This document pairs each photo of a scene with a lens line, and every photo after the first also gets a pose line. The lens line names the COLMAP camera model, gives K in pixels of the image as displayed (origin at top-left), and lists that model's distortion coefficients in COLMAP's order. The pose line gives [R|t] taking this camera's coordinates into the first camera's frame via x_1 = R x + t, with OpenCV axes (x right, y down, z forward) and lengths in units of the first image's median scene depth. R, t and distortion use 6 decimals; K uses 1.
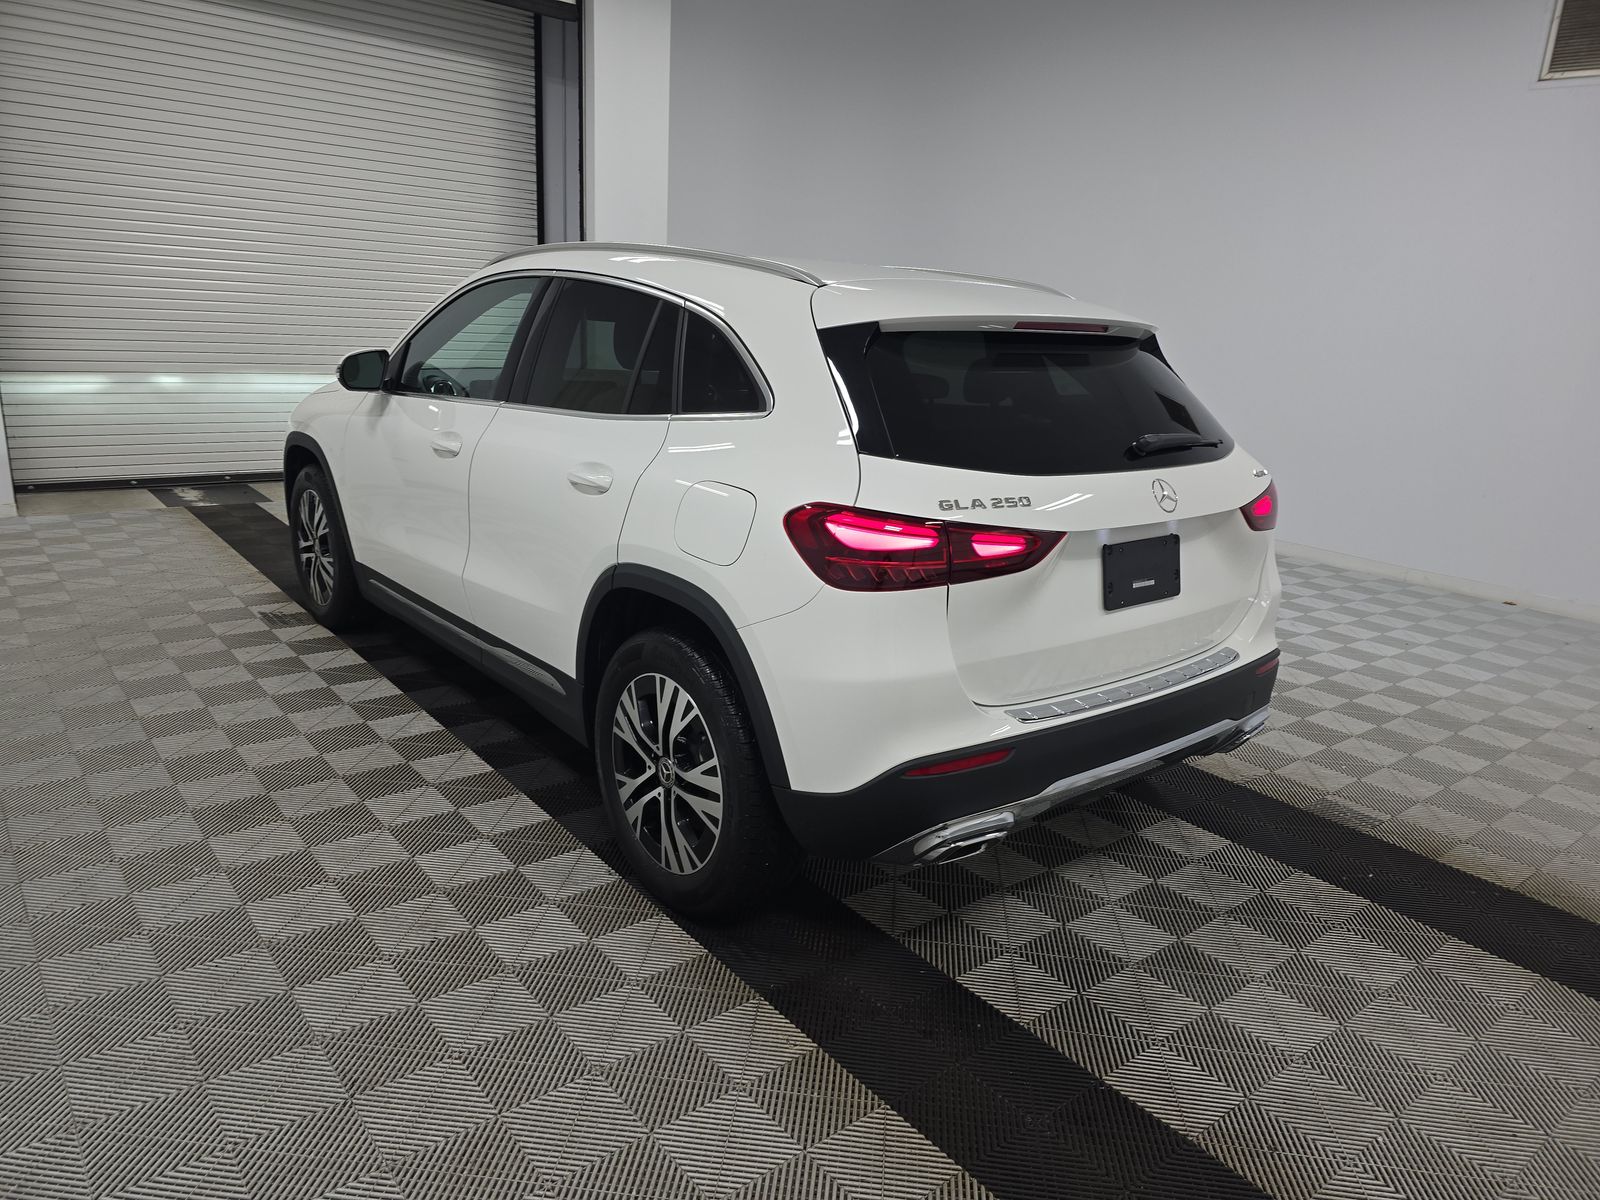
lens RADIAL K [[1061.9, 0, 810.2], [0, 1061.9, 598.8], [0, 0, 1]] dist [0.069640, -0.052298]
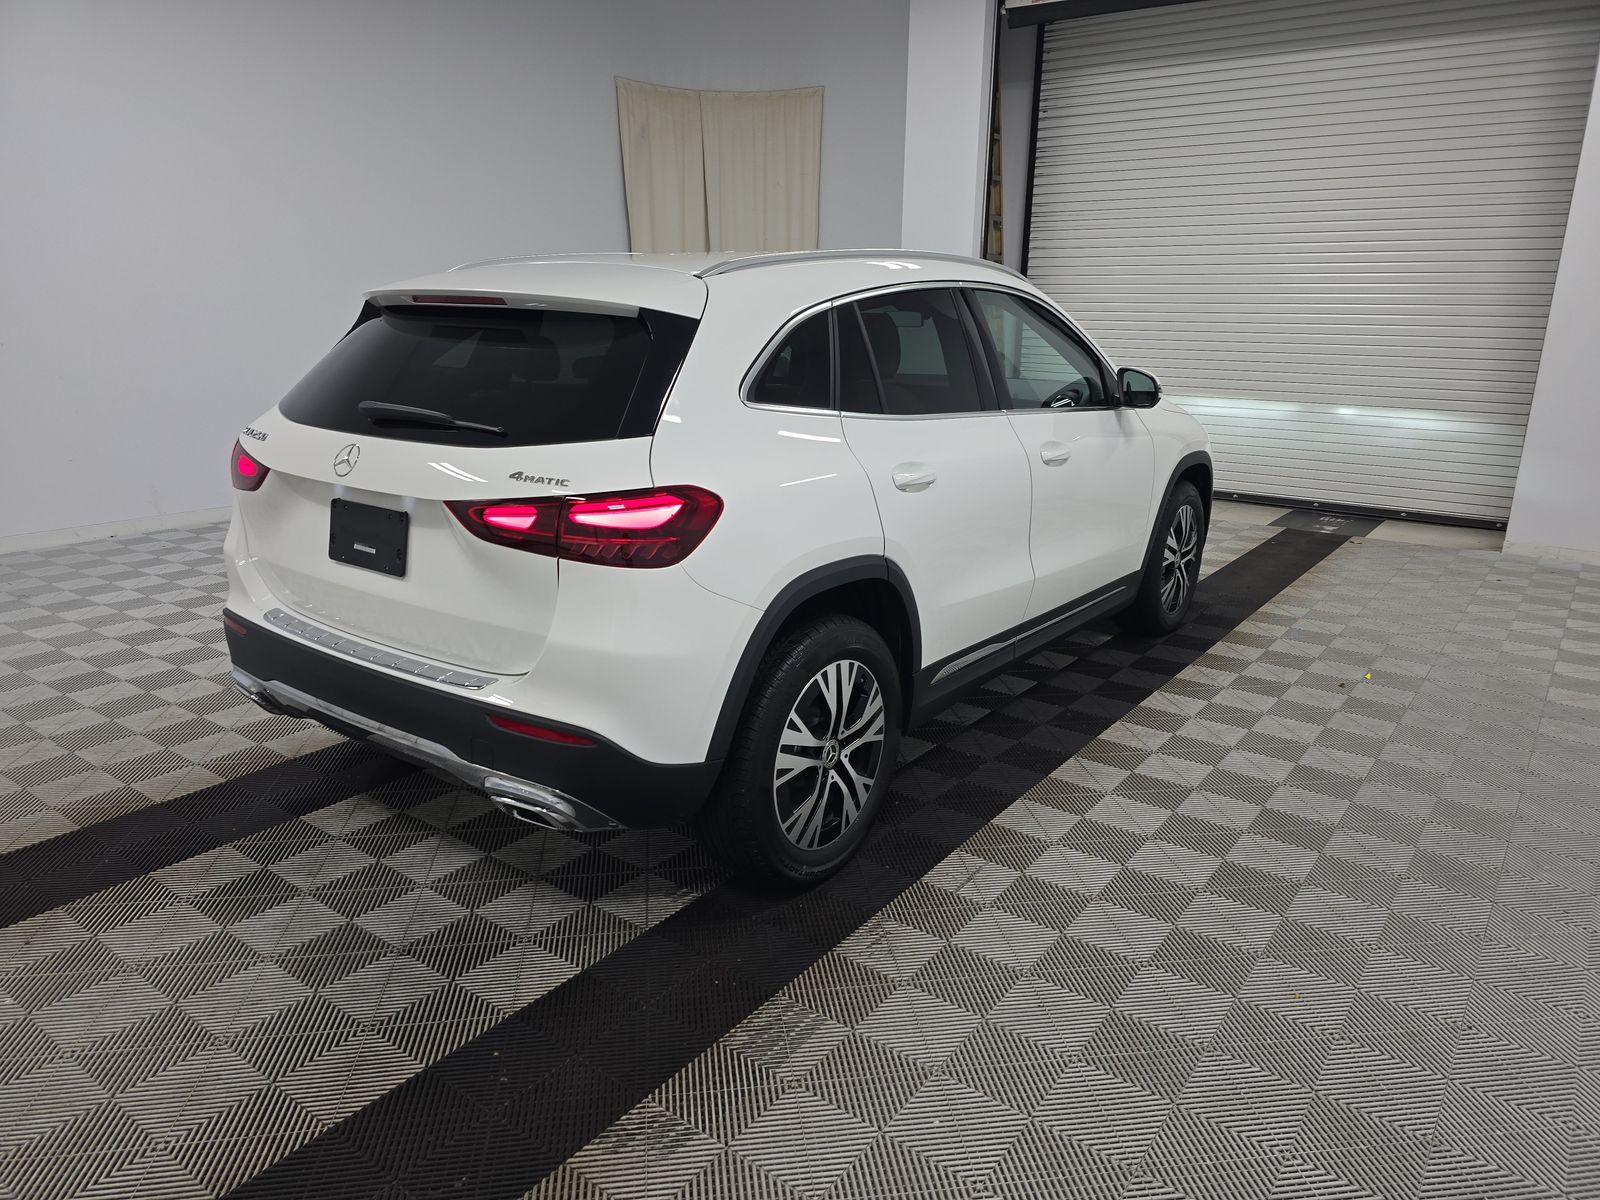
lens RADIAL K [[1061.9, 0, 810.2], [0, 1061.9, 598.8], [0, 0, 1]] dist [0.069640, -0.052298]
pose [[0.255408, 0.211985, -0.943308, 1.286432], [-0.254854, 0.955922, 0.145817, -0.207690], [0.932639, 0.203163, 0.298175, 1.020513]]
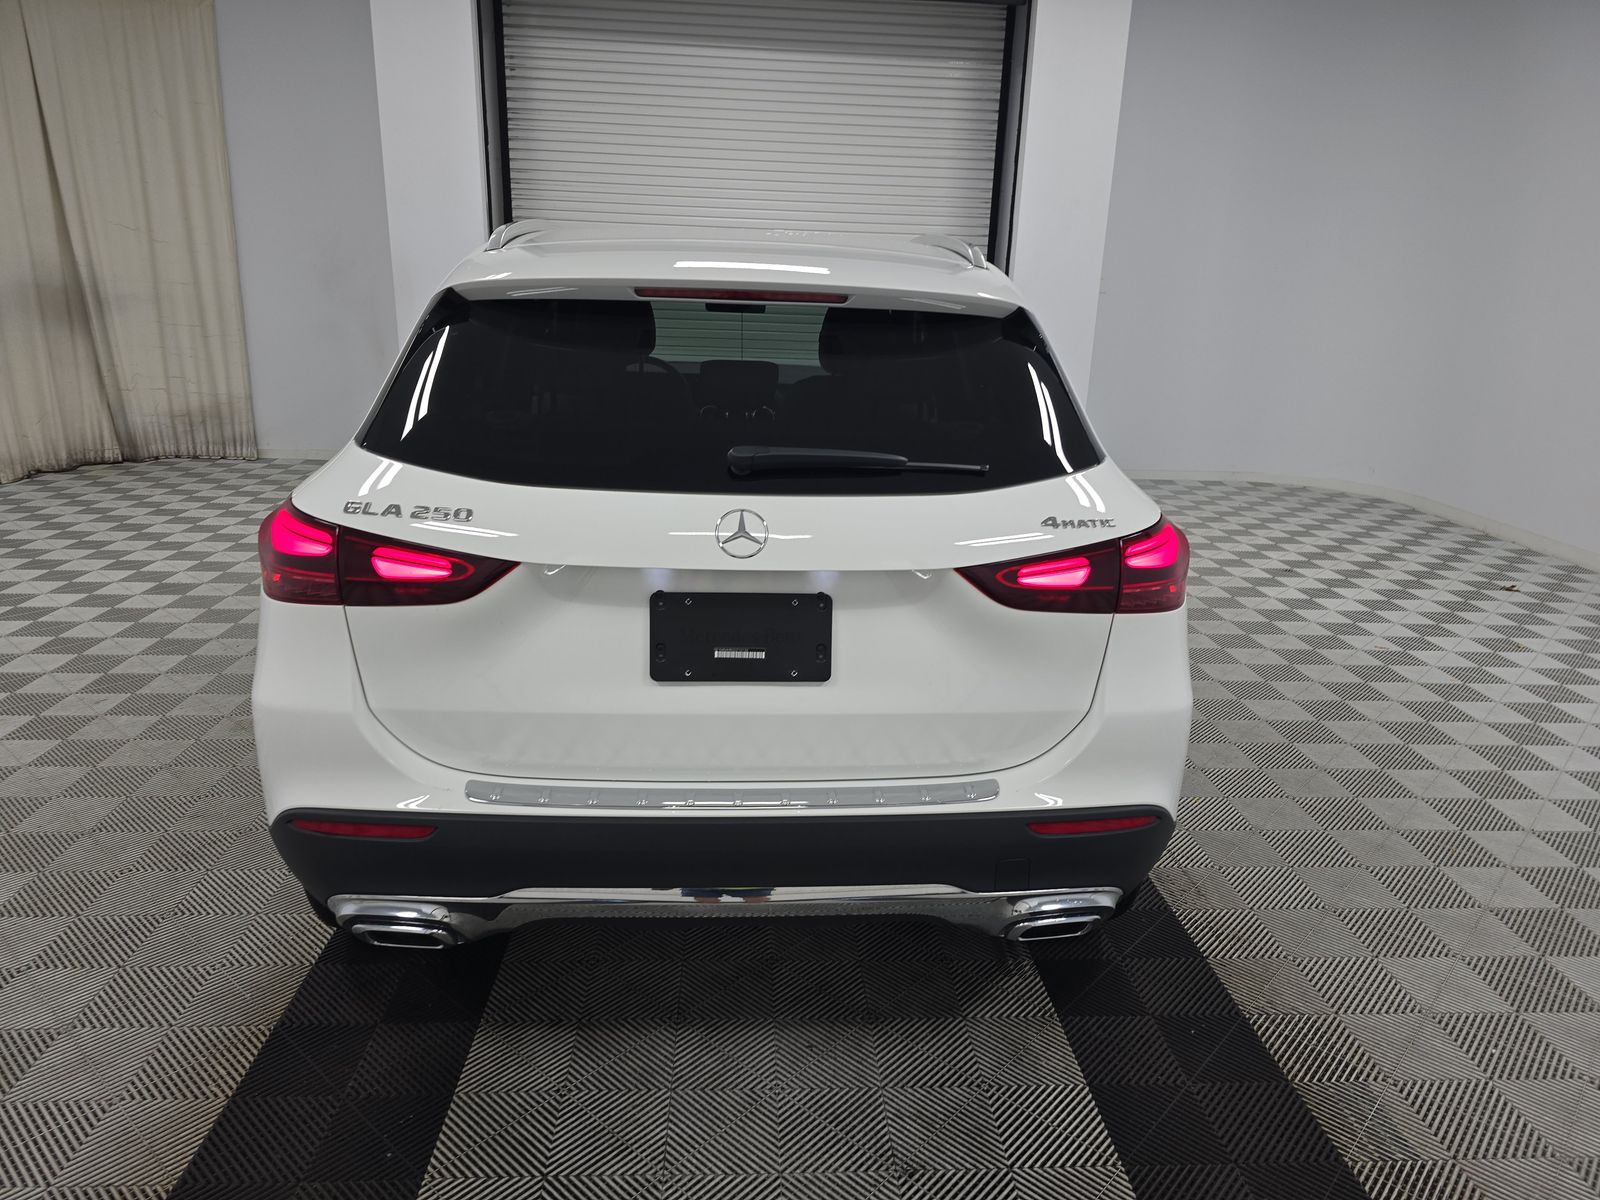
lens RADIAL K [[1061.9, 0, 810.2], [0, 1061.9, 598.8], [0, 0, 1]] dist [0.069640, -0.052298]
pose [[0.811164, 0.136272, -0.568721, 0.693407], [-0.141292, 0.989330, 0.035530, -0.076436], [0.567495, 0.051535, 0.821763, 0.412776]]
